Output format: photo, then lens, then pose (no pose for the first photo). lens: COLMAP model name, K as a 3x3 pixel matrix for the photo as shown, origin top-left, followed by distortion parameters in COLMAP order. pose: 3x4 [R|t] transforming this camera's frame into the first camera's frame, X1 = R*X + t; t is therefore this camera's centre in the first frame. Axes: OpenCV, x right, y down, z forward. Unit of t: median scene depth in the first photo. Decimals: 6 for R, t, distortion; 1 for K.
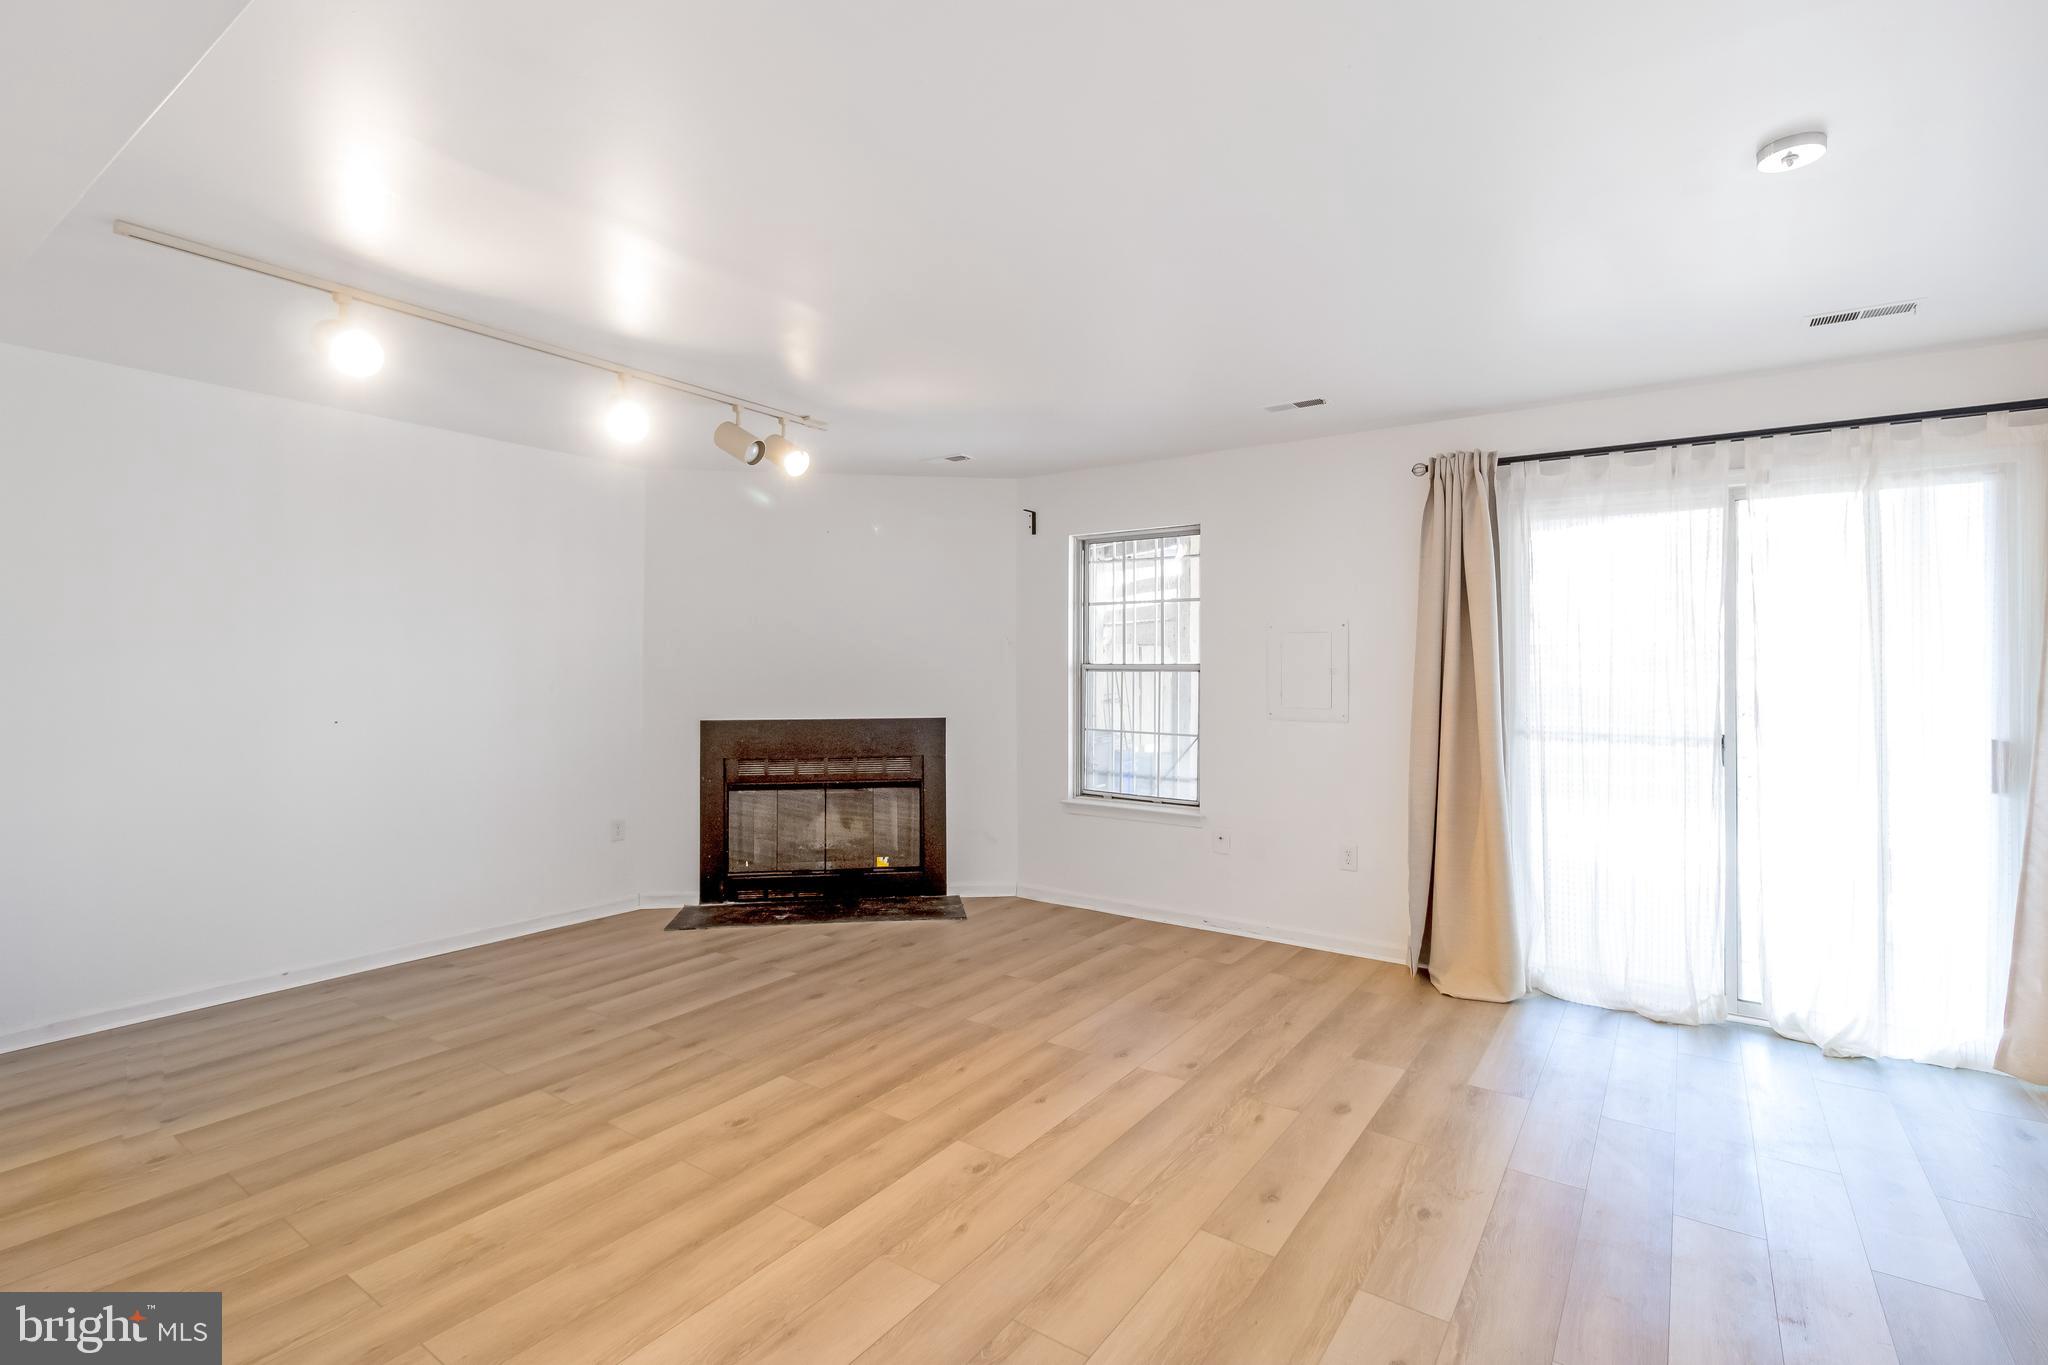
lens RADIAL K [[945.2, 0, 1026.8], [0, 945.2, 653.6], [0, 0, 1]] dist [0.000602, -0.000763]
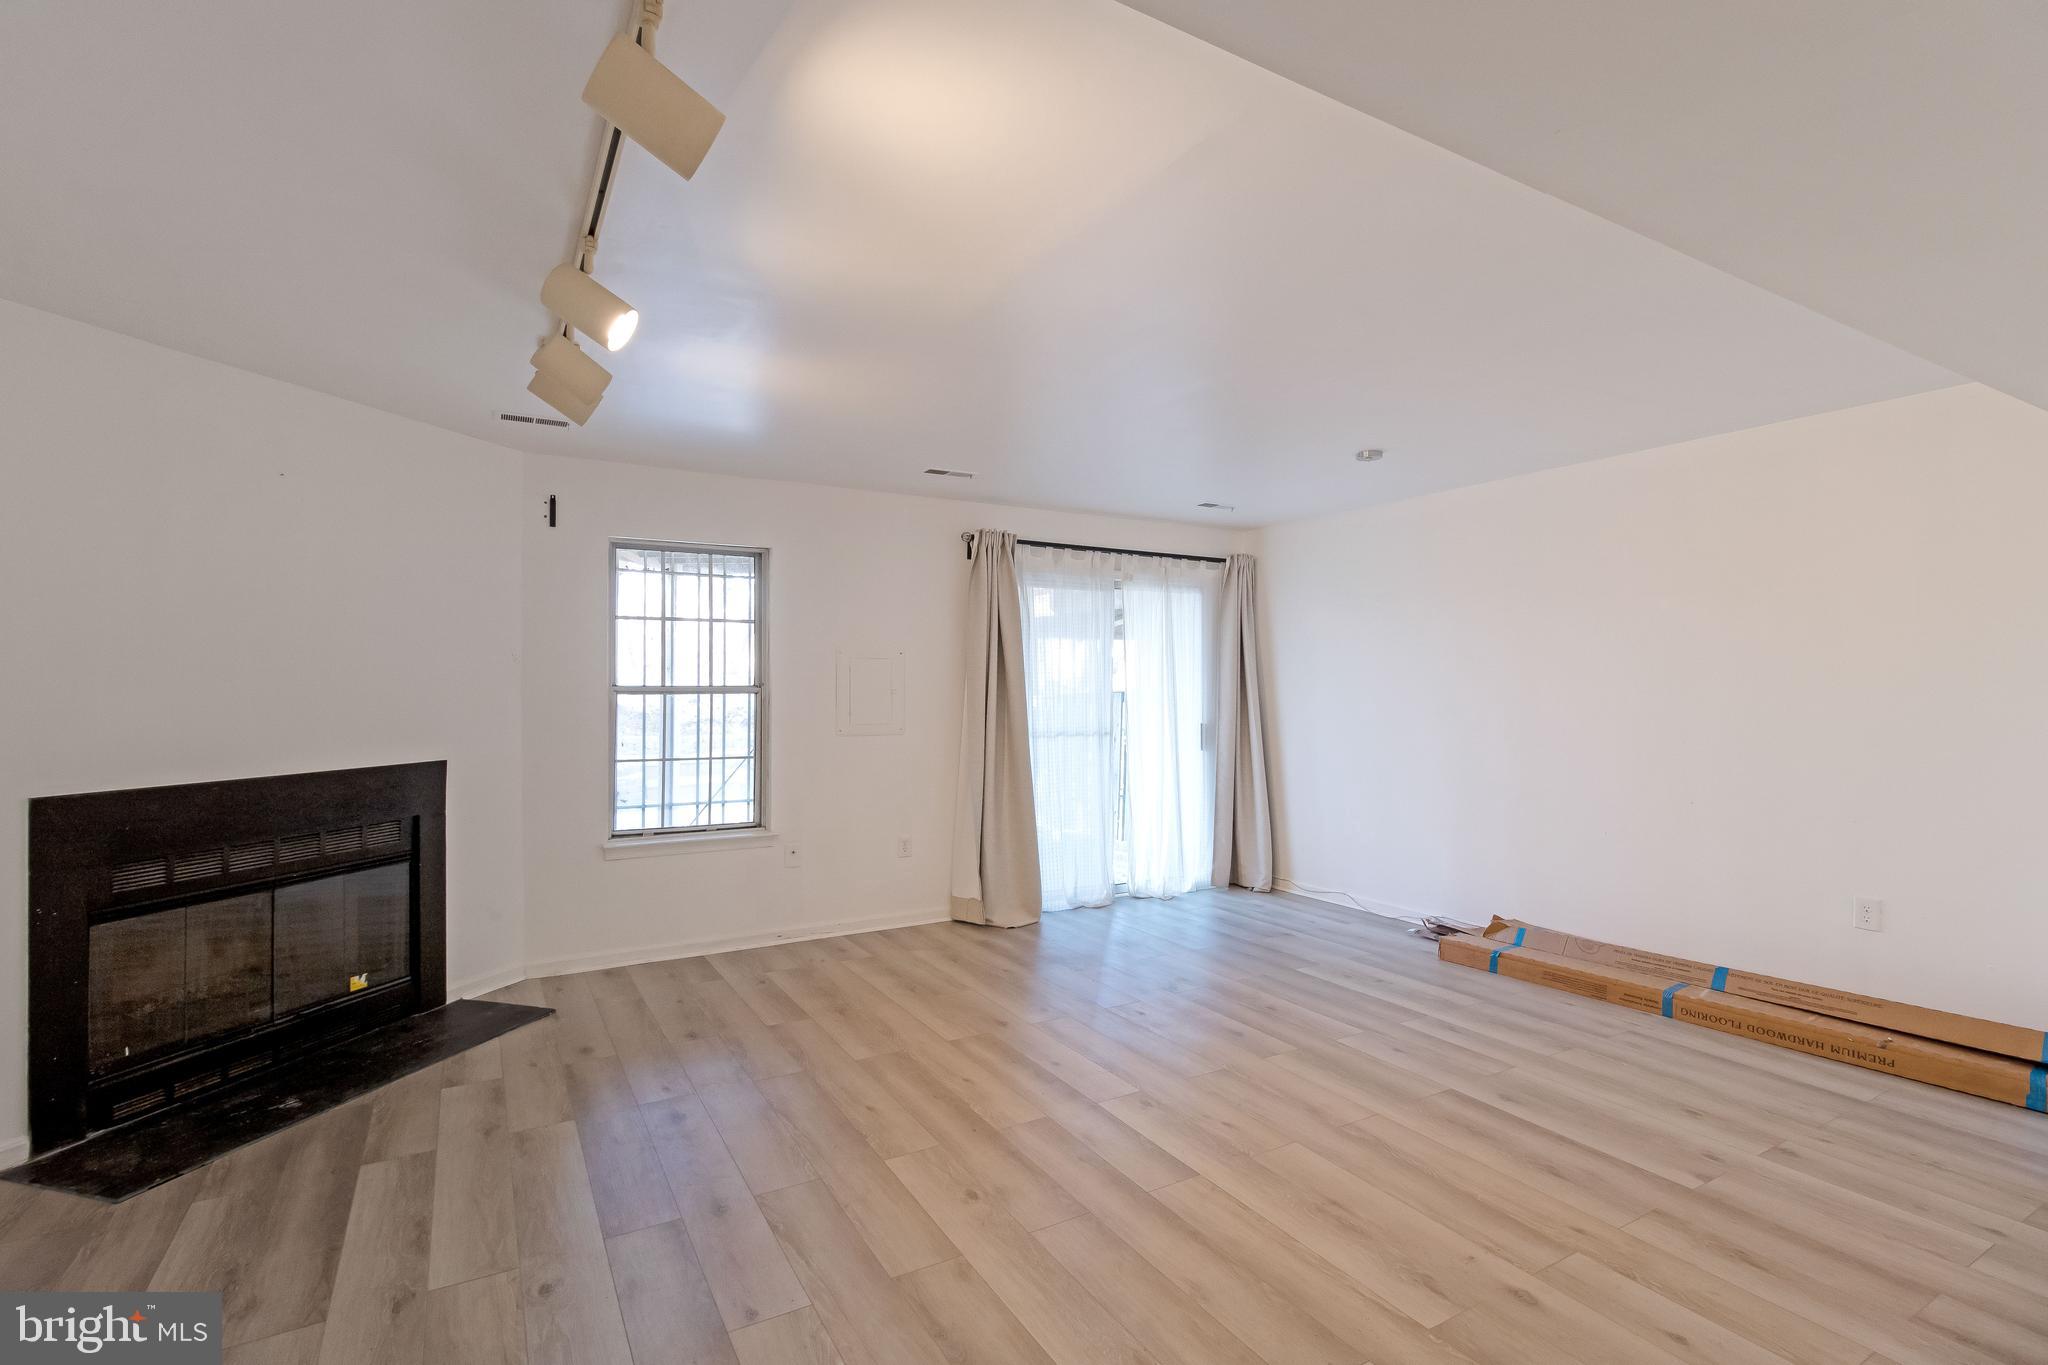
lens RADIAL K [[946.7, 0, 1022.3], [0, 946.7, 681.8], [0, 0, 1]] dist [0.024810, -0.025227]
pose [[0.420159, 0.000930, 0.907450, -0.759022], [-0.014107, 0.999885, 0.005507, -0.003215], [-0.907341, -0.015116, 0.420124, 0.393313]]
